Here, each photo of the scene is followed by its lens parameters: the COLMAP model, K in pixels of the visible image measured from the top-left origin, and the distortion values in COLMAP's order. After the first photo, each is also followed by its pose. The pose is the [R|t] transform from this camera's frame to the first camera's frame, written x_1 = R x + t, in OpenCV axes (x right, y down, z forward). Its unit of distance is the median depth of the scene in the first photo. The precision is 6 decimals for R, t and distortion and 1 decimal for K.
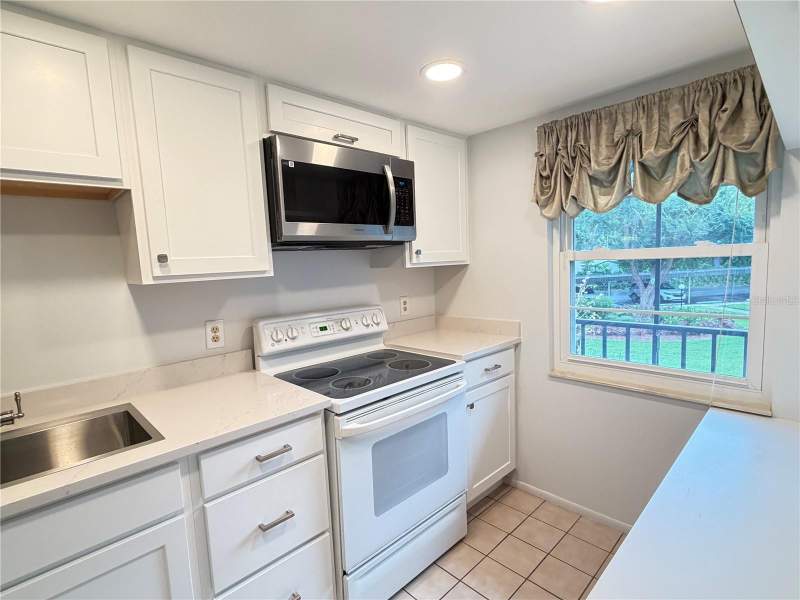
lens RADIAL K [[401.4, 0, 400.0], [0, 401.4, 300.0], [0, 0, 1]] dist [0.001041, 0.000093]
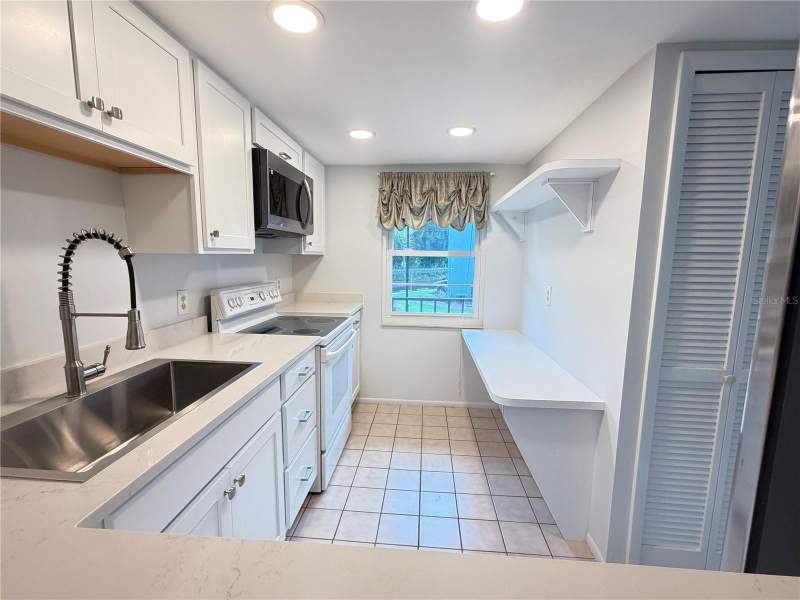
lens RADIAL K [[357.1, 0, 400.0], [0, 357.1, 300.0], [0, 0, 1]] dist [-0.001617, -0.000246]
pose [[0.747994, -0.028789, 0.663081, -0.648525], [0.019876, 0.999582, 0.020977, 0.066991], [-0.663408, -0.002511, 0.748253, -0.163798]]
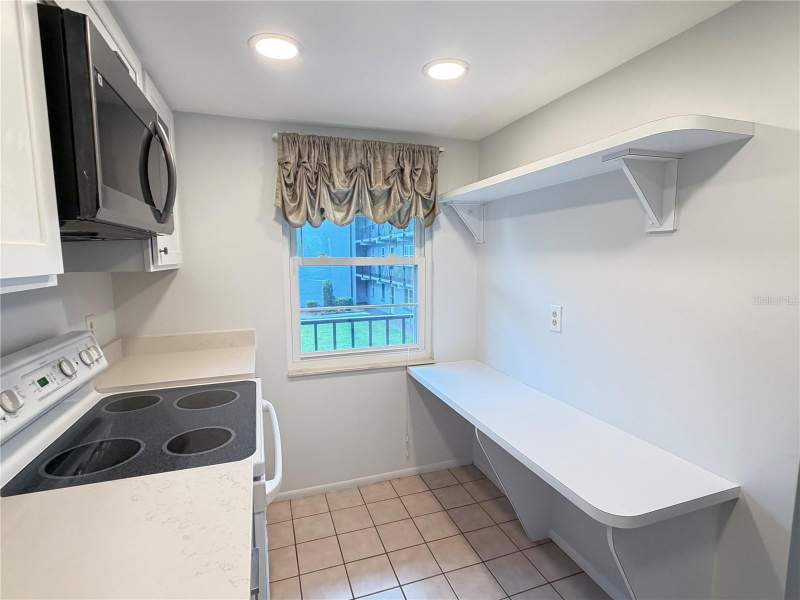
lens RADIAL K [[401.4, 0, 400.0], [0, 401.4, 300.0], [0, 0, 1]] dist [0.001041, 0.000093]
pose [[0.427580, -0.058991, 0.902051, -0.518173], [0.077272, 0.996601, 0.028547, -0.020114], [-0.900669, 0.057497, 0.430685, 0.352631]]
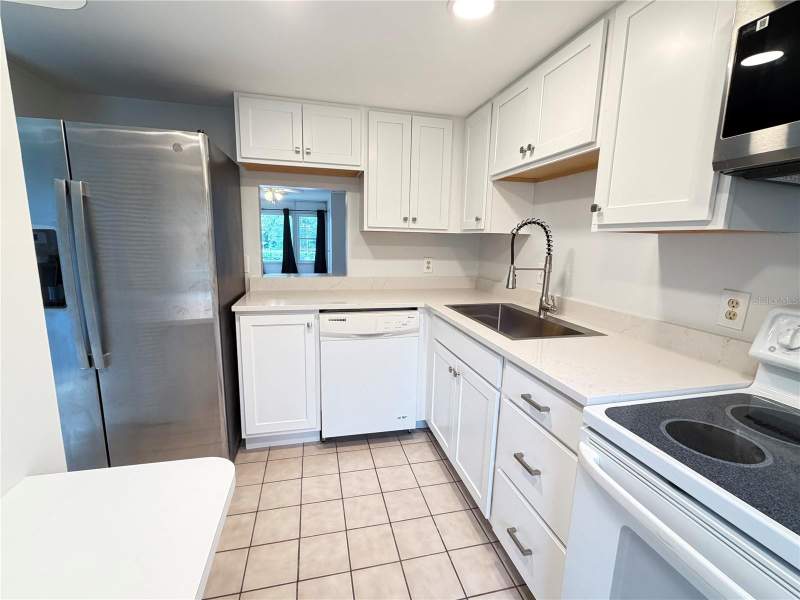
lens RADIAL K [[357.1, 0, 400.0], [0, 357.1, 300.0], [0, 0, 1]] dist [-0.001617, -0.000246]
pose [[-0.505002, 0.178417, -0.844476, 0.394933], [-0.088747, 0.962482, 0.256421, -0.045402], [0.858543, 0.204438, -0.470222, 0.750057]]
